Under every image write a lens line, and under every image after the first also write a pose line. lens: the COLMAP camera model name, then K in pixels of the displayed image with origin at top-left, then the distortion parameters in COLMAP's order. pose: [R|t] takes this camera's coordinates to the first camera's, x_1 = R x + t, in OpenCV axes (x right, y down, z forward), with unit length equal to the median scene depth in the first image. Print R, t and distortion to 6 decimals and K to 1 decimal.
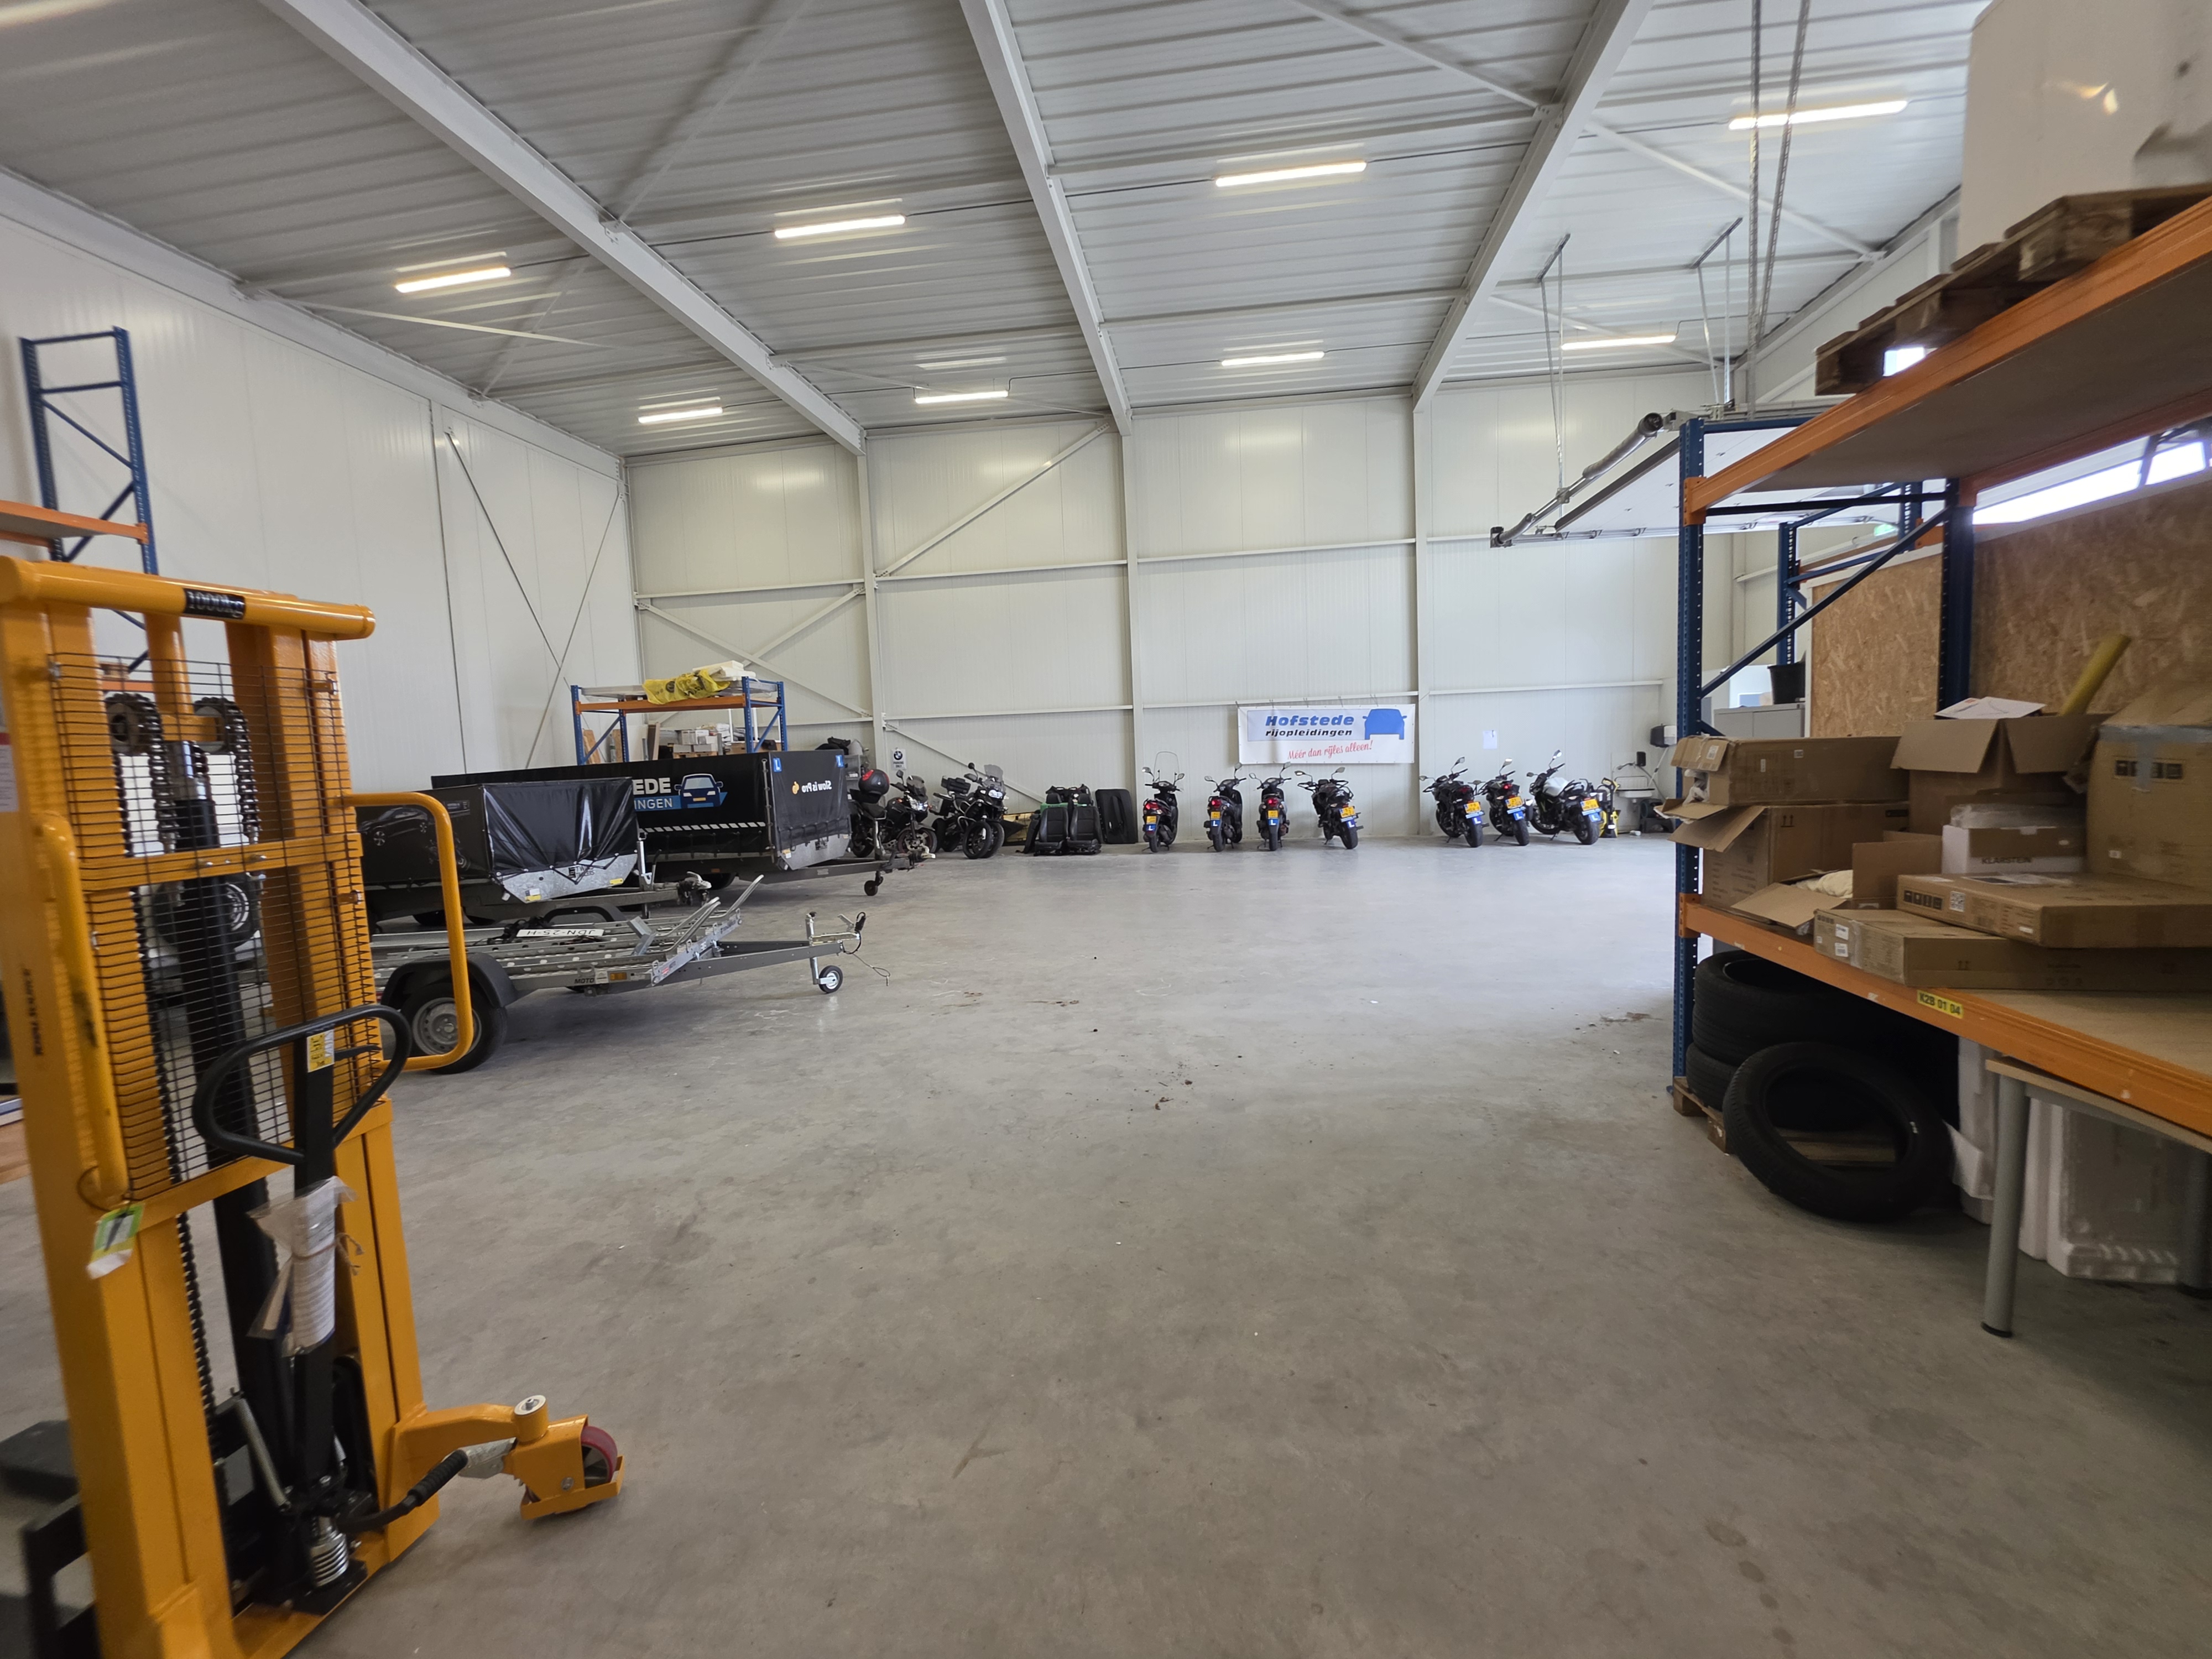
lens RADIAL K [[885.5, 0, 1100.1], [0, 885.5, 818.8], [0, 0, 1]] dist [-0.008501, 0.002767]
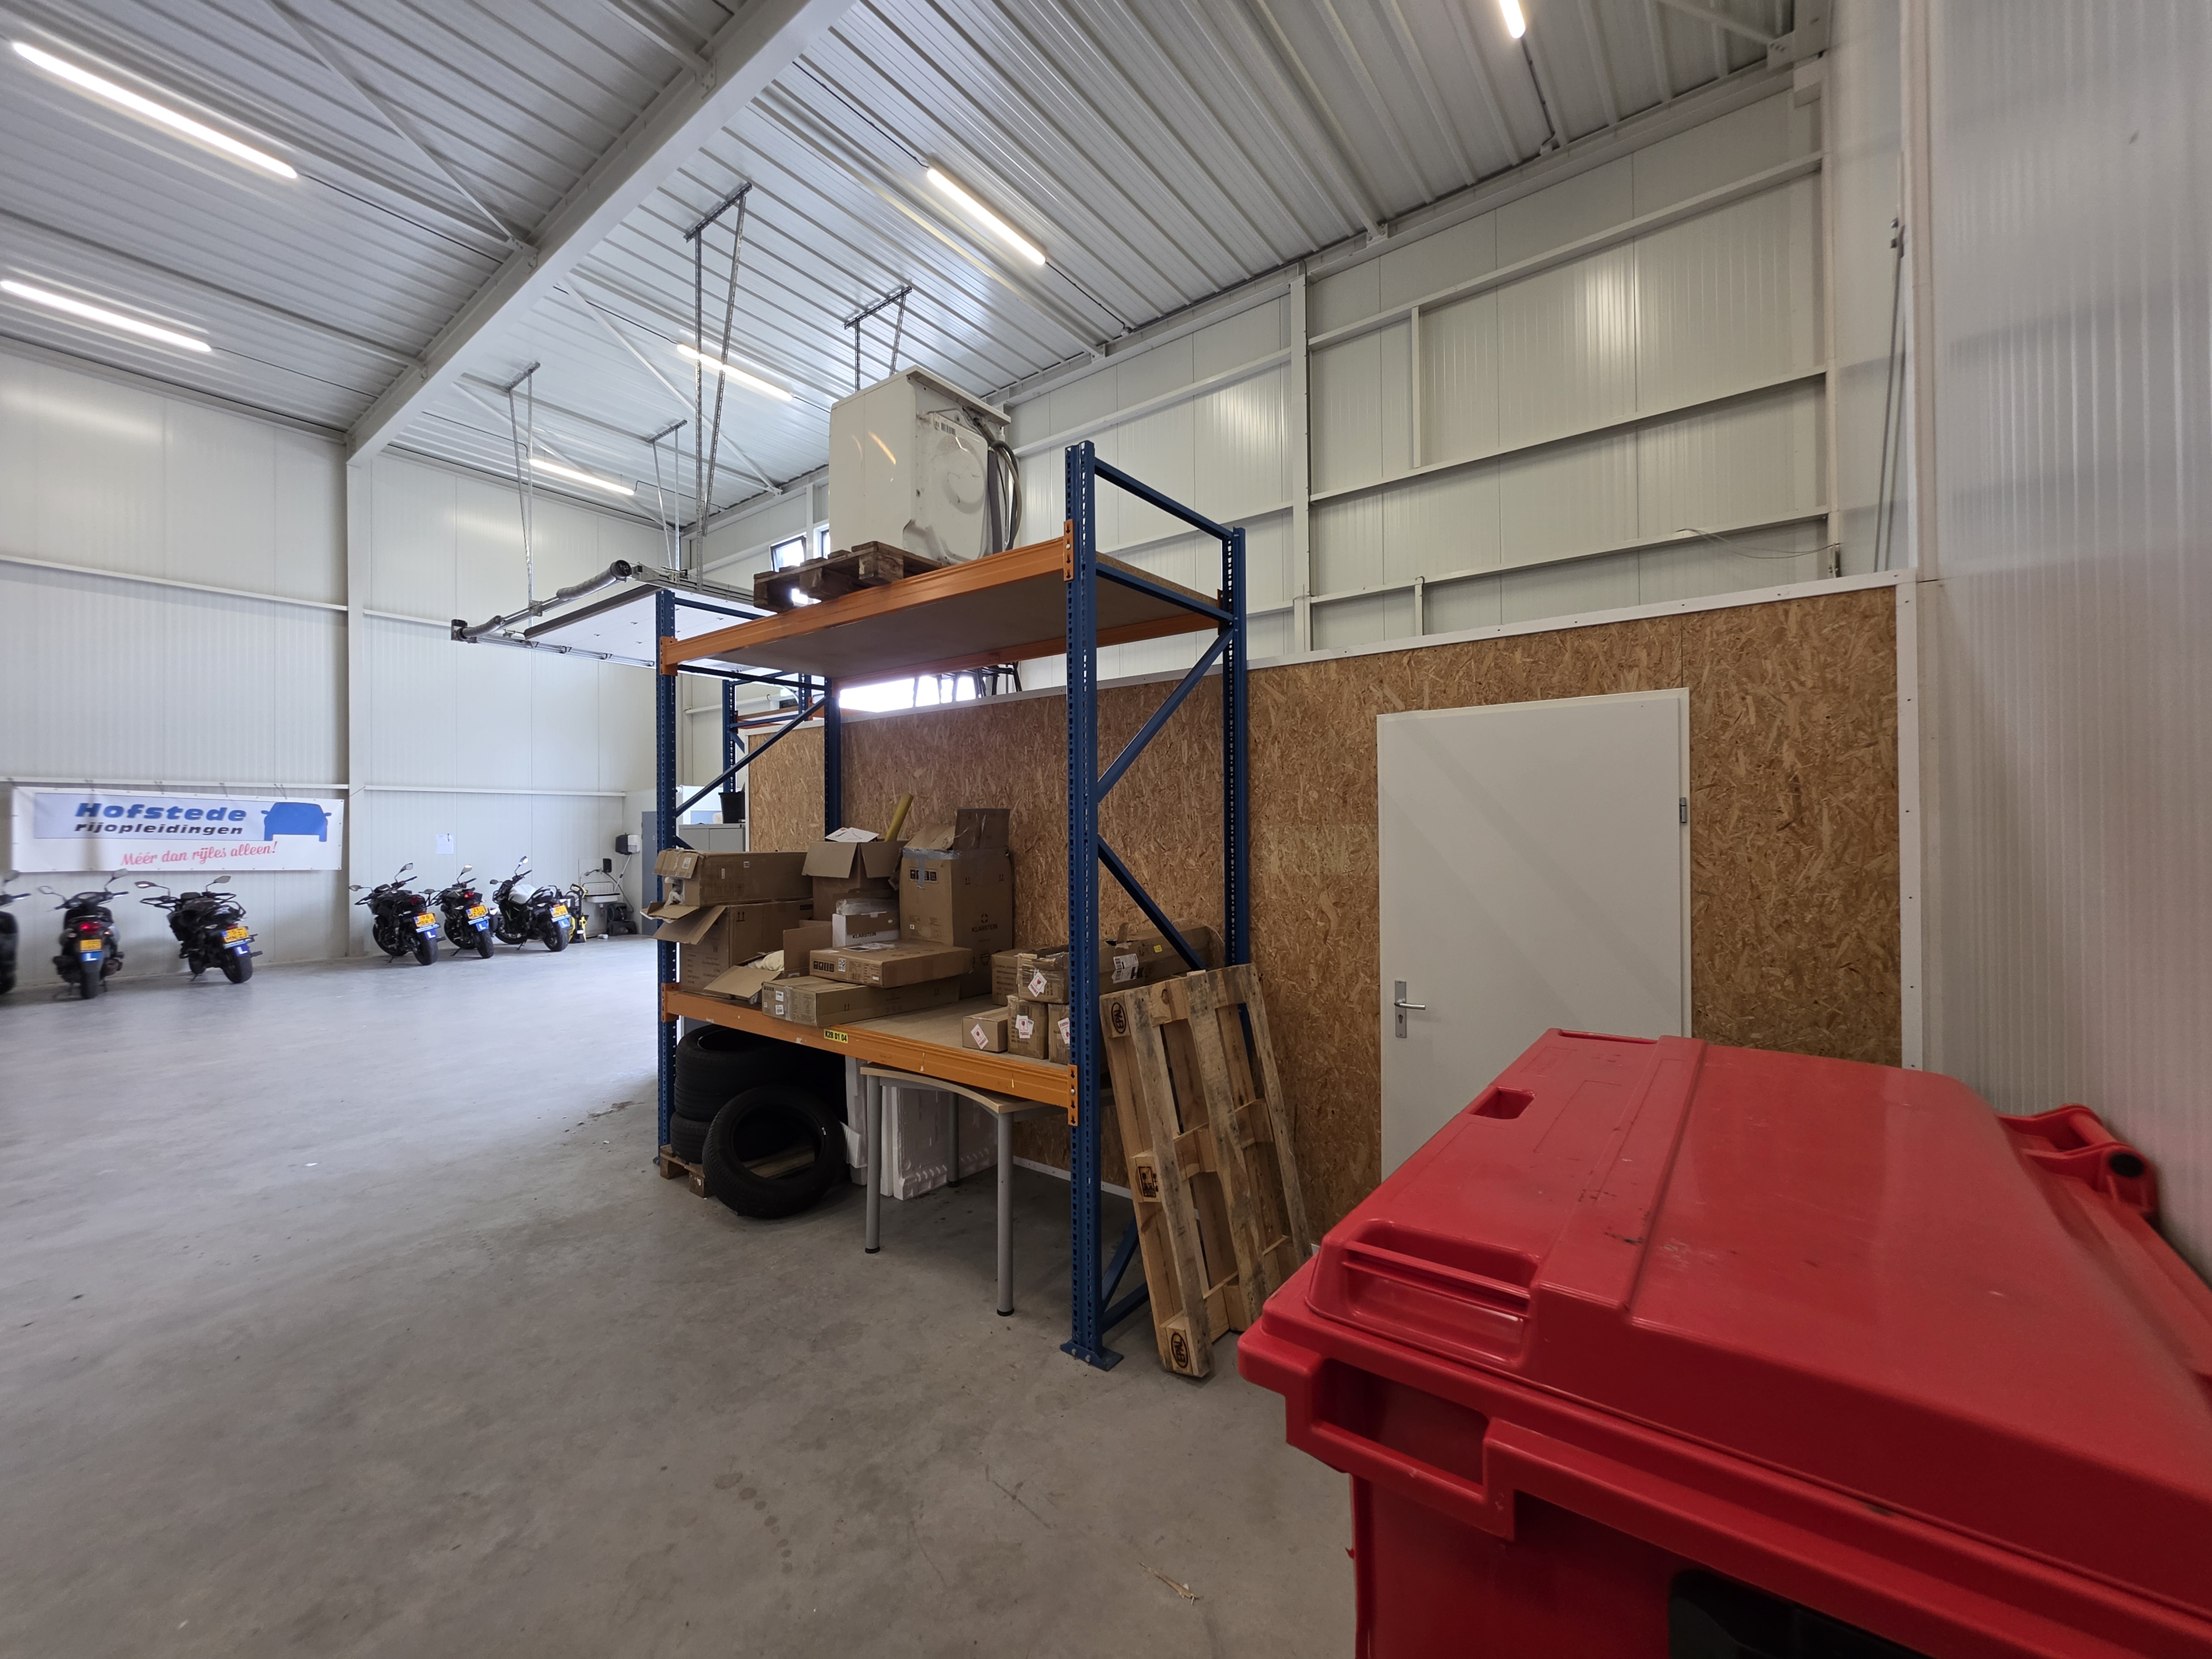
lens RADIAL K [[885.5, 0, 1097.9], [0, 885.5, 824.1], [0, 0, 1]] dist [-0.008501, 0.002767]
pose [[0.486358, 0.041257, 0.872785, -0.061816], [0.057152, 0.995243, -0.078893, -0.000313], [-0.871889, 0.088251, 0.481687, -0.055862]]
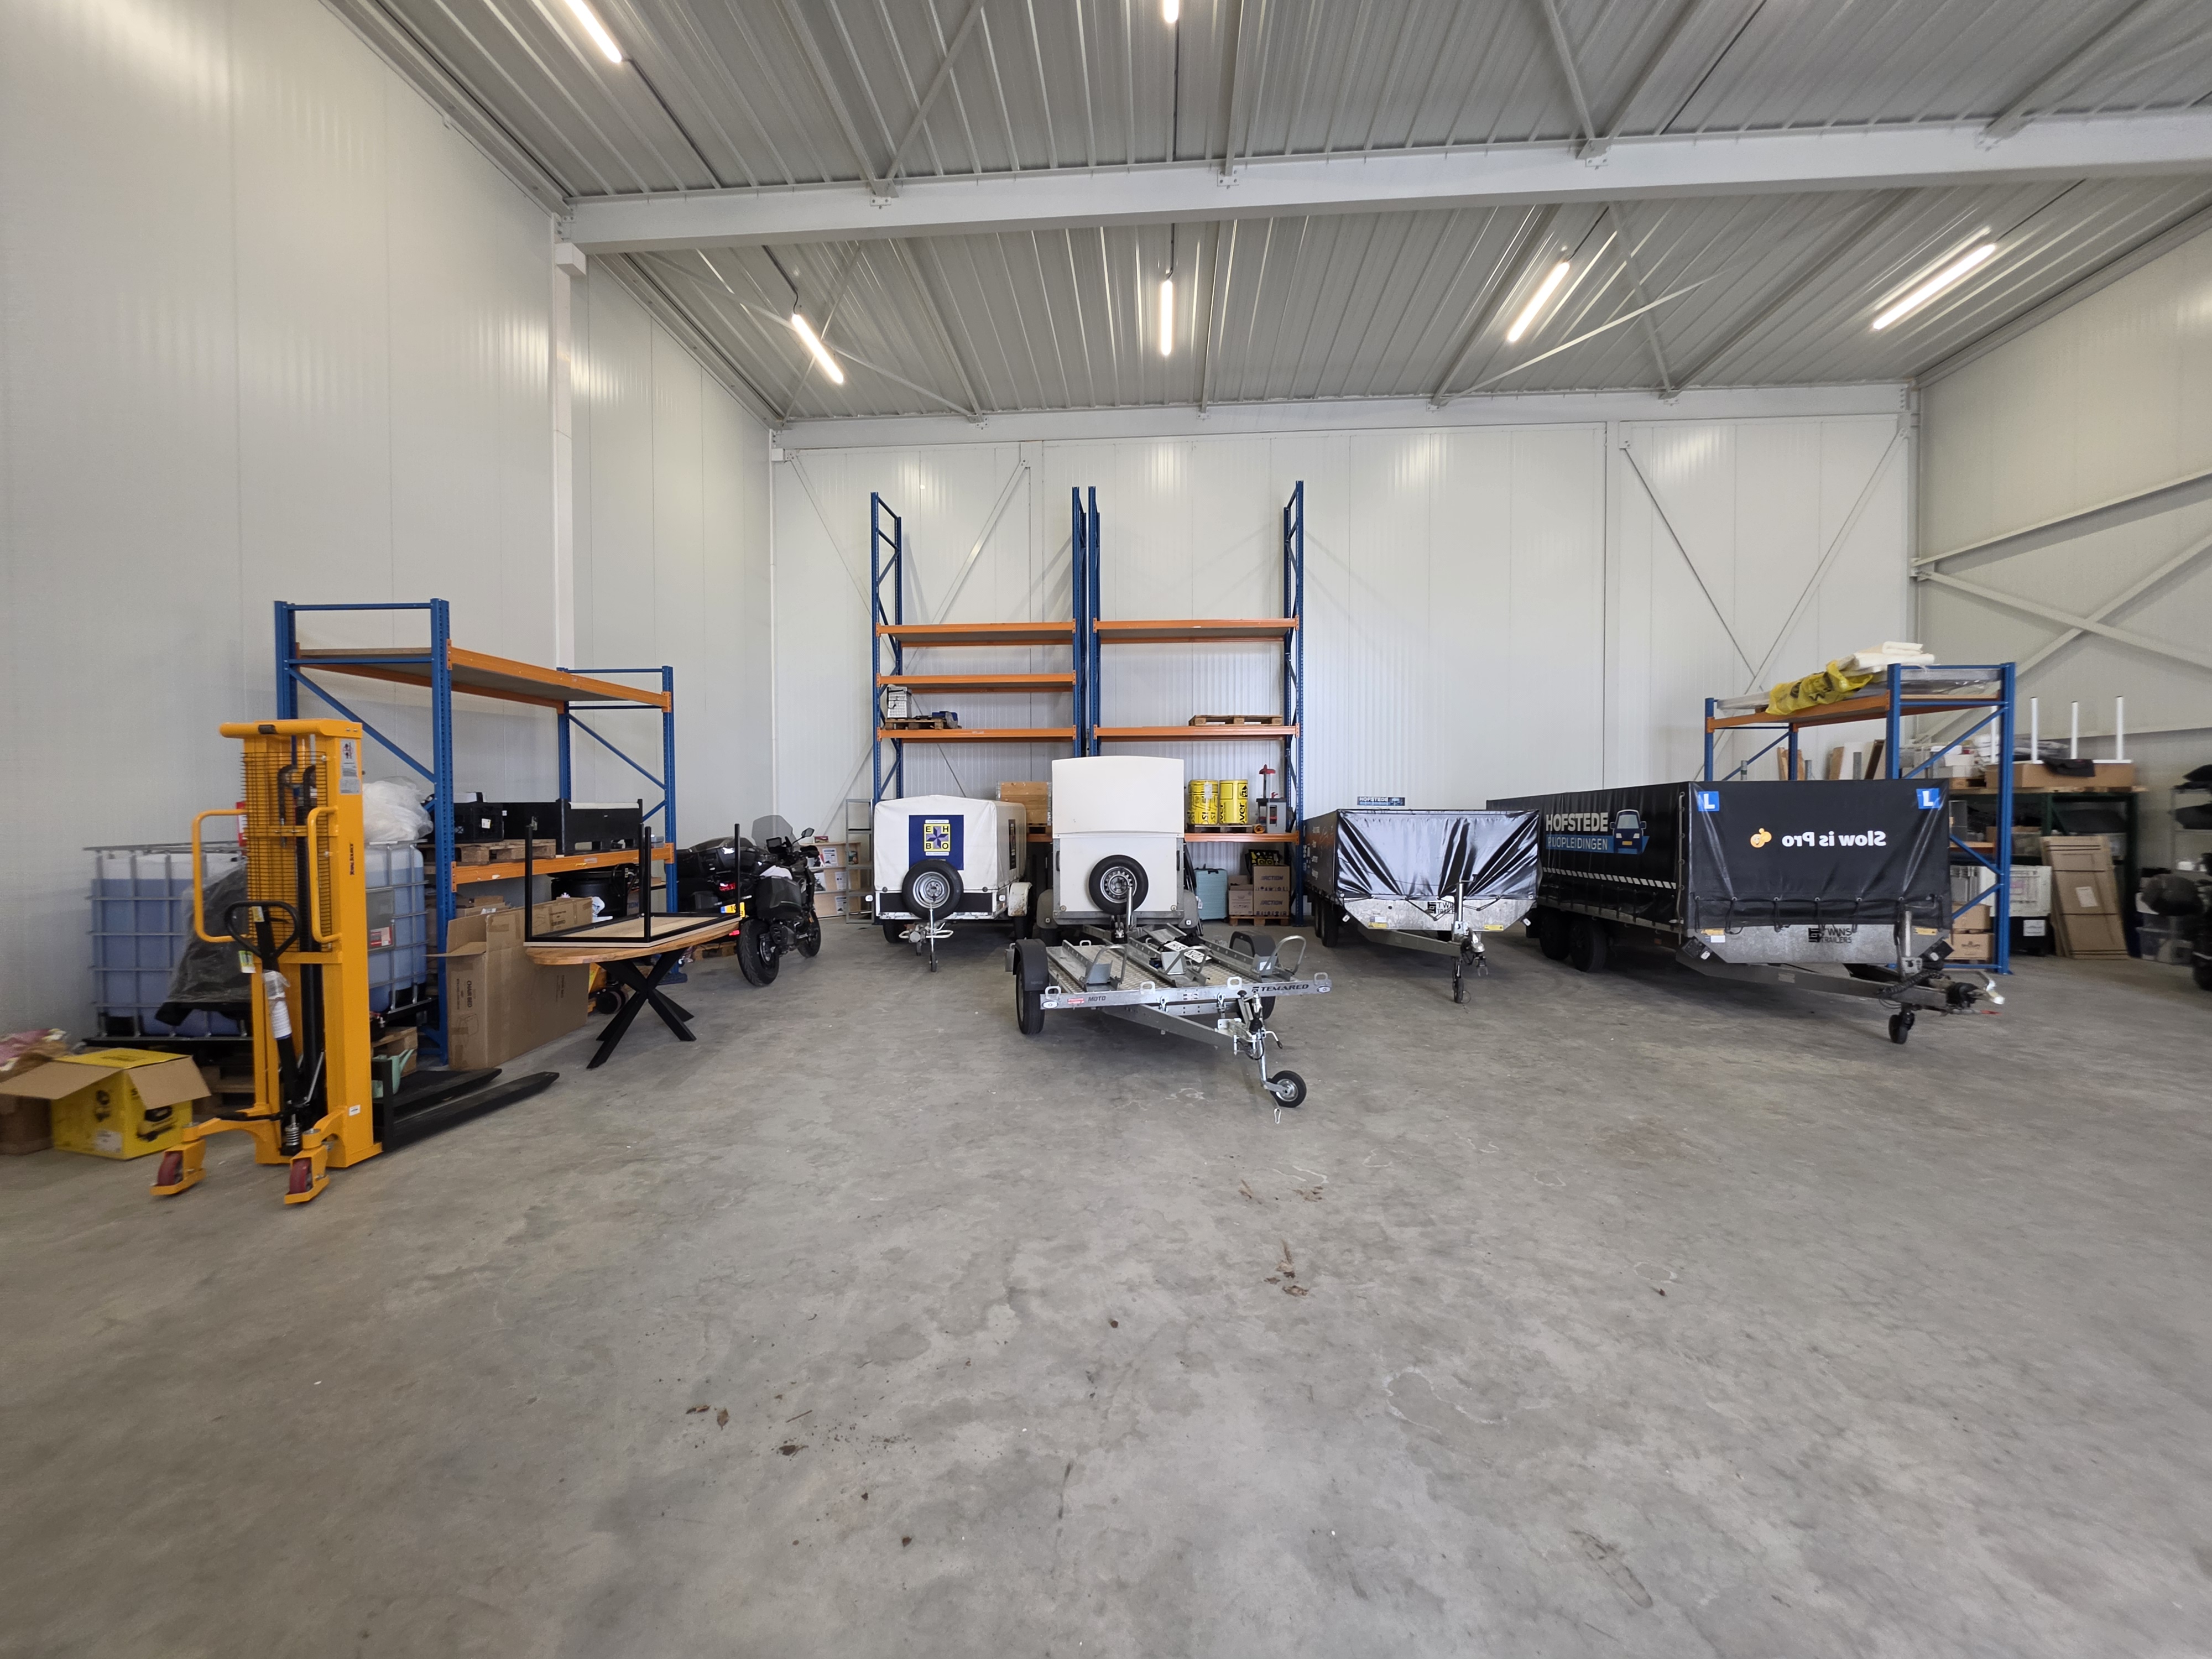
lens RADIAL K [[885.5, 0, 1098.9], [0, 885.5, 820.9], [0, 0, 1]] dist [-0.008501, 0.002767]
pose [[0.080457, 0.057950, -0.995072, 0.467570], [-0.077824, 0.995626, 0.051690, -0.079682], [0.993715, 0.073281, 0.084615, 0.866552]]
